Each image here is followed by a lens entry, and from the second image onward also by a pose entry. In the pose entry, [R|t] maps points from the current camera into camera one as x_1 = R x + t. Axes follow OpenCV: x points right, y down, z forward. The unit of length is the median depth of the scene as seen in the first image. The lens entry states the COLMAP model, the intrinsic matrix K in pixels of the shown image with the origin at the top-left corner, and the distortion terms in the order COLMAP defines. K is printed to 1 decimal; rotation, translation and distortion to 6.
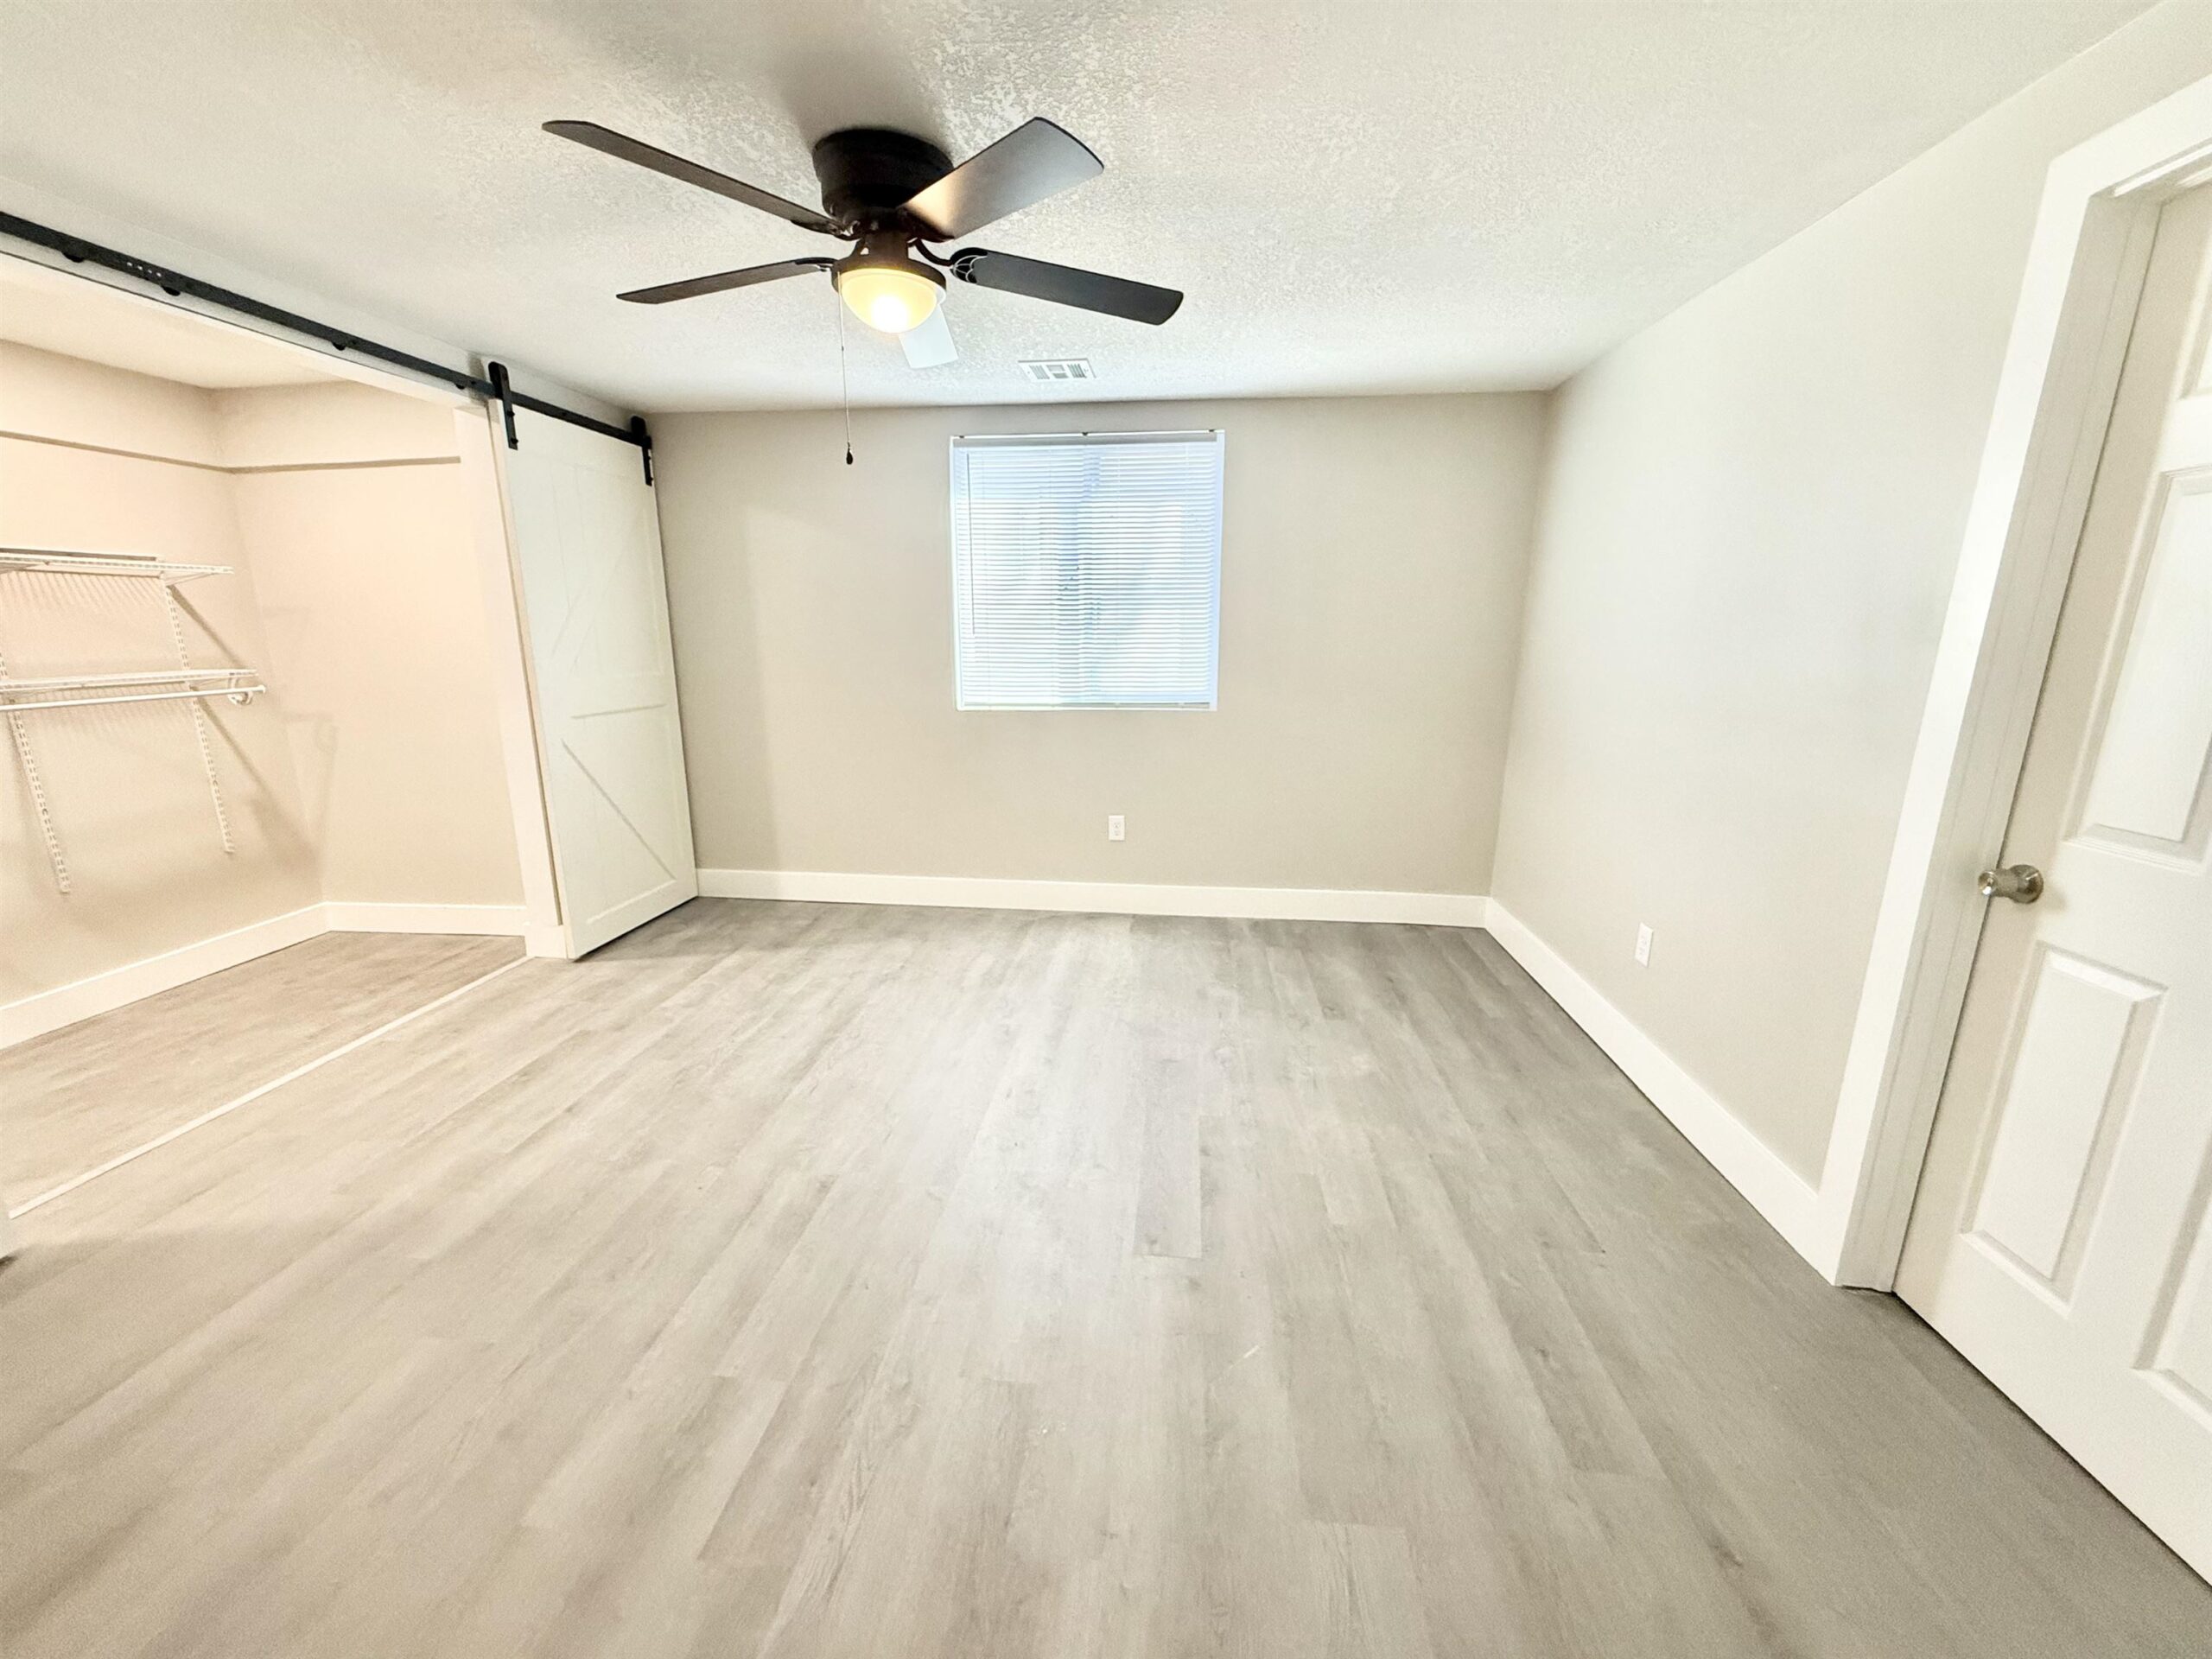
lens RADIAL K [[891.2, 0, 1087.6], [0, 891.2, 831.1], [0, 0, 1]] dist [0.001282, 0.000383]
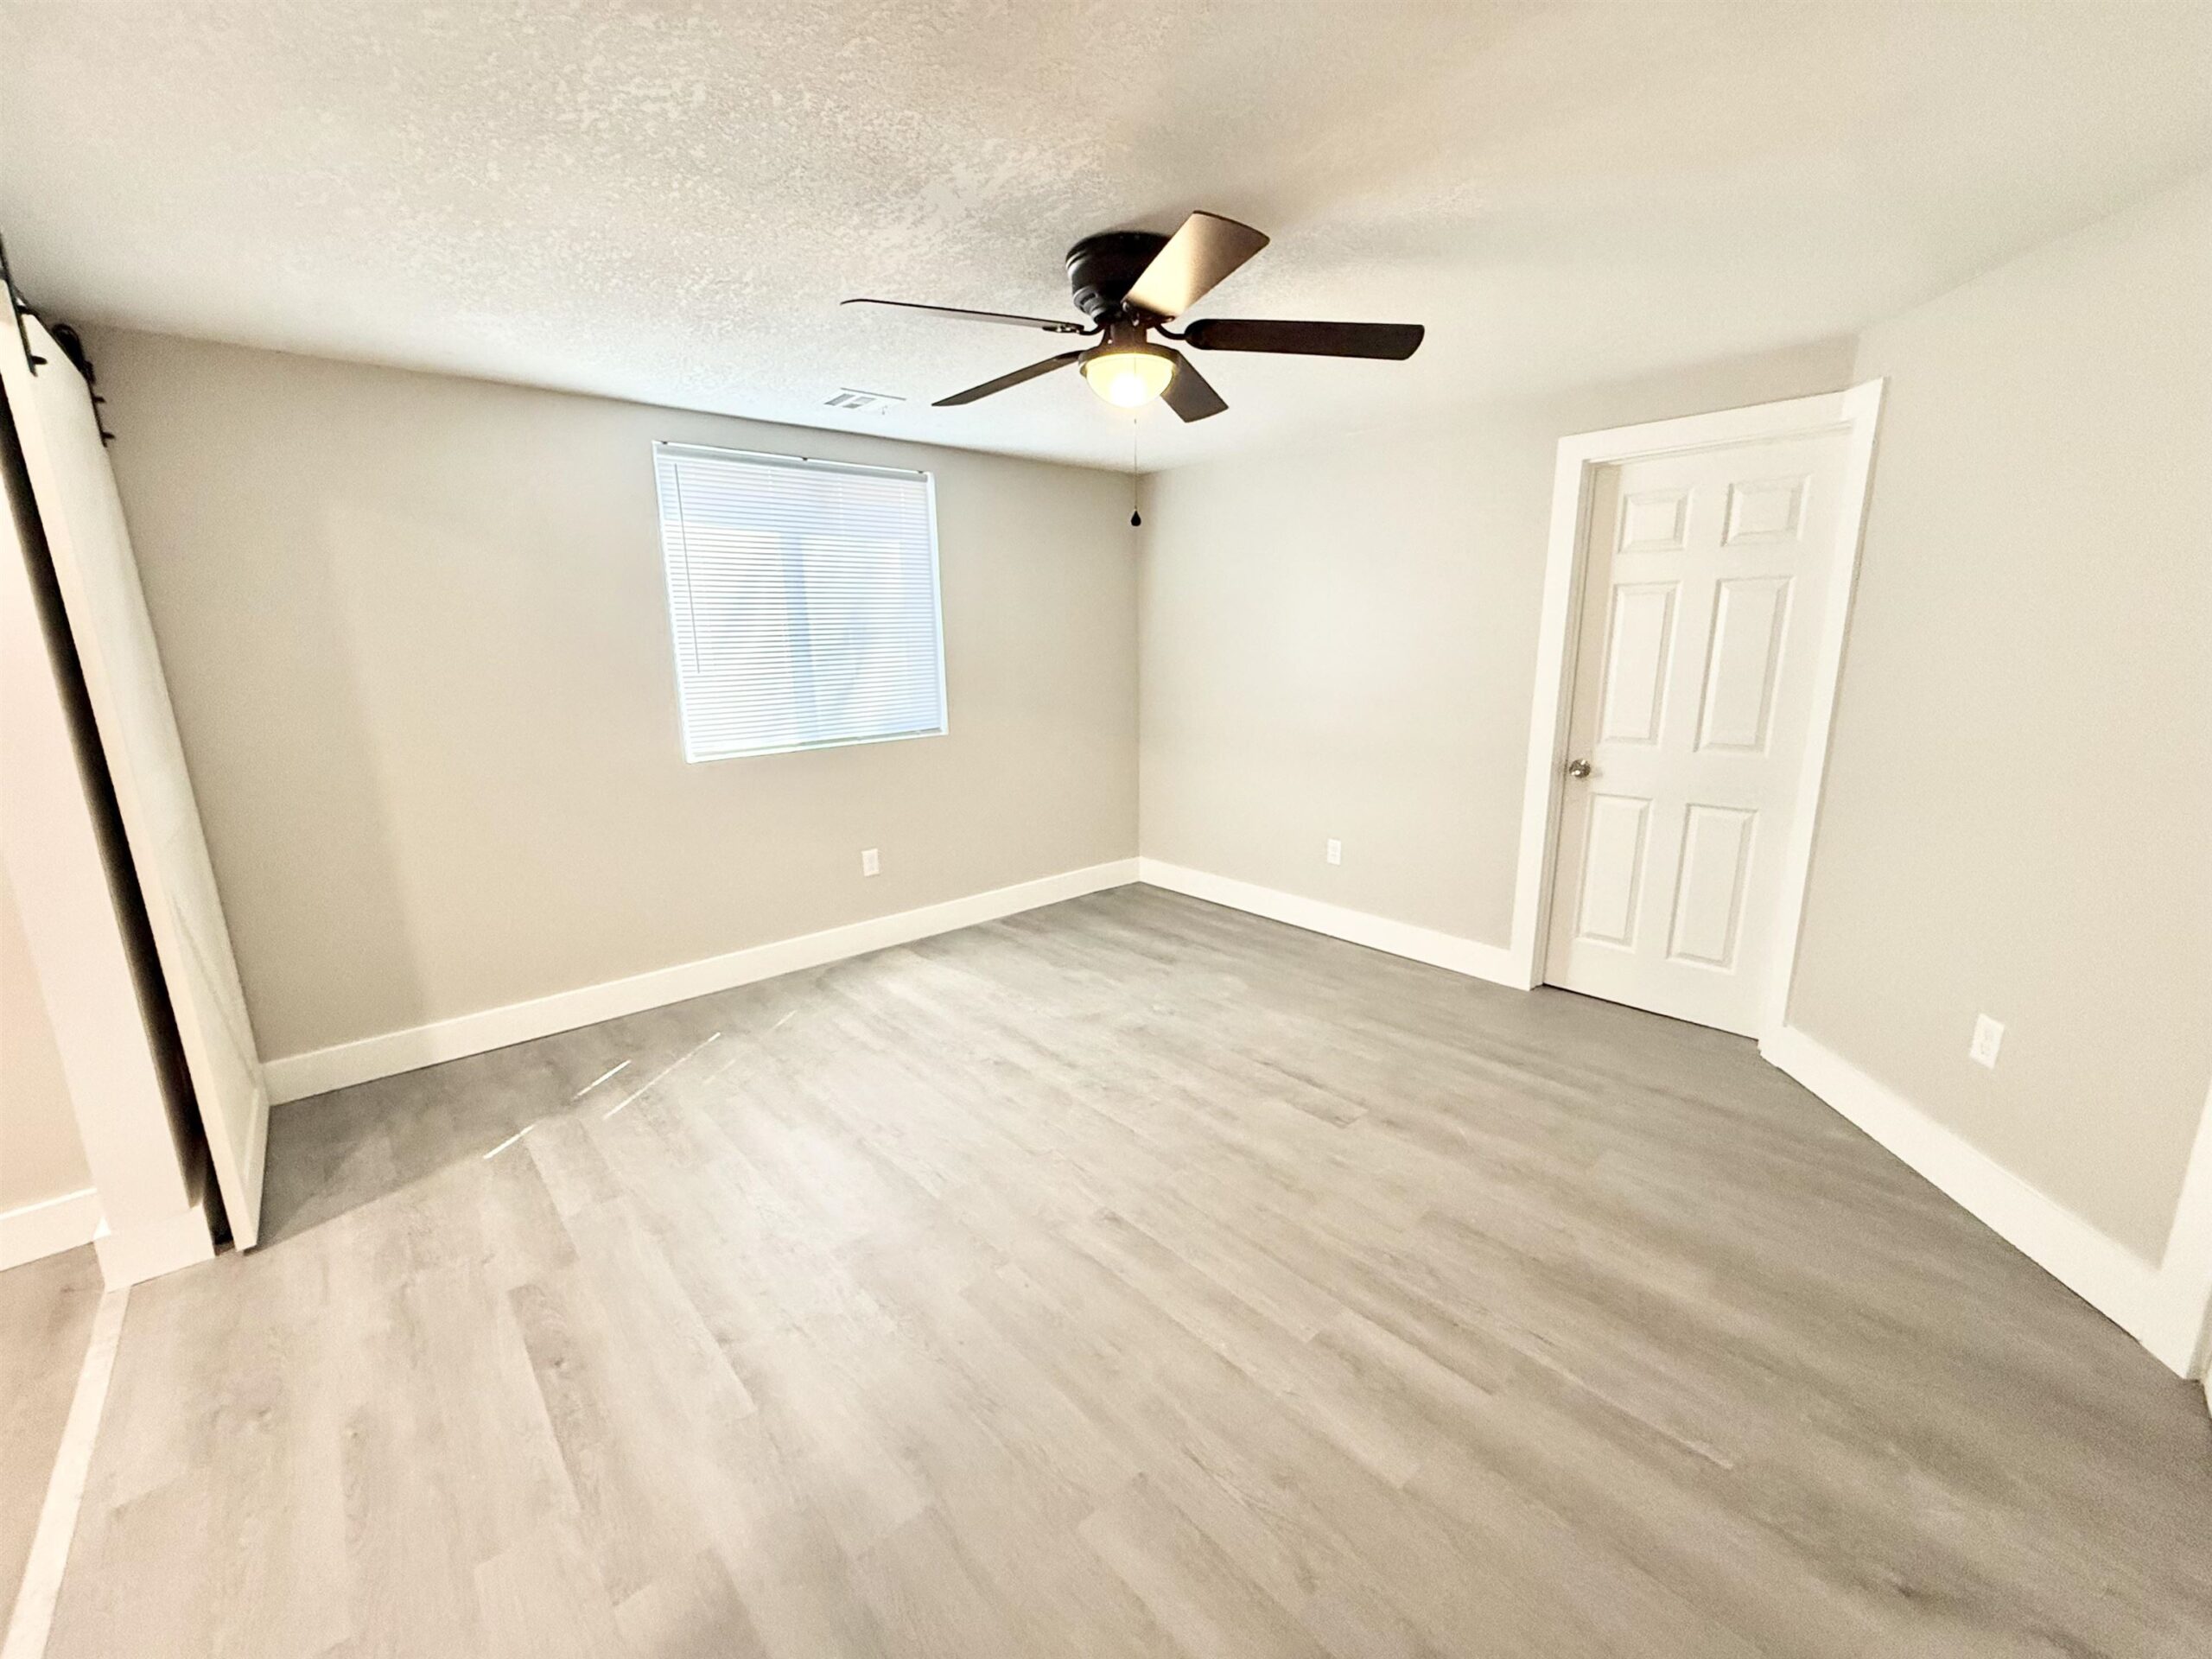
lens RADIAL K [[880.4, 0, 1117.6], [0, 880.4, 835.9], [0, 0, 1]] dist [-0.000336, 0.000006]
pose [[0.668226, -0.177859, 0.722385, -0.584243], [0.182682, 0.980501, 0.072424, -0.064737], [-0.721180, 0.083571, 0.687688, 0.164301]]
